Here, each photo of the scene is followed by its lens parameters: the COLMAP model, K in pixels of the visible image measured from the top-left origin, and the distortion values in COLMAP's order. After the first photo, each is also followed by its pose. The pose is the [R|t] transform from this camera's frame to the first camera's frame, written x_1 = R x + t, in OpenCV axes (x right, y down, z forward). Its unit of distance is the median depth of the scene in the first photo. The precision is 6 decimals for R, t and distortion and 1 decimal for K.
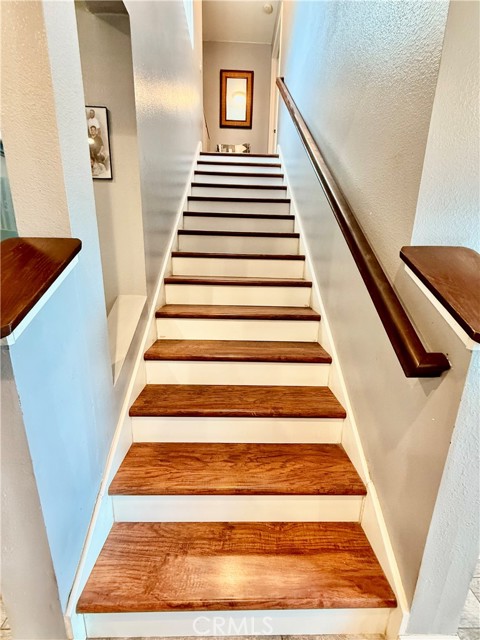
lens RADIAL K [[256.6, 0, 241.2], [0, 256.6, 318.2], [0, 0, 1]] dist [0.000184, 0.000647]
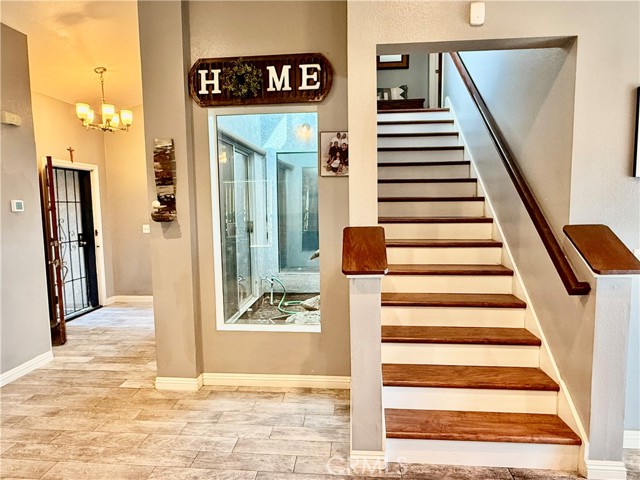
lens RADIAL K [[404.2, 0, 318.5], [0, 404.2, 240.8], [0, 0, 1]] dist [0.001624, -0.002096]
pose [[0.993772, -0.026793, -0.108160, -0.448758], [0.012683, 0.991552, -0.129090, 0.096700], [0.110705, 0.126915, 0.985717, -1.137414]]
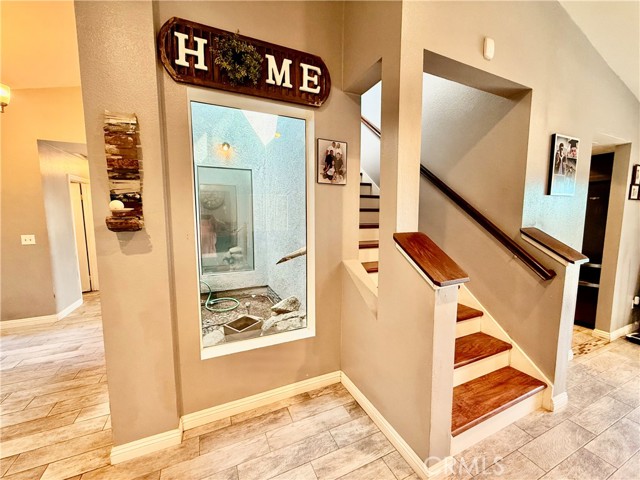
lens RADIAL K [[256.6, 0, 320.9], [0, 256.6, 240.2], [0, 0, 1]] dist [0.000184, 0.000647]
pose [[0.915511, -0.063800, 0.397201, -1.215602], [0.109963, 0.989430, -0.094531, -0.088808], [-0.386971, 0.130221, 0.912850, -0.270884]]
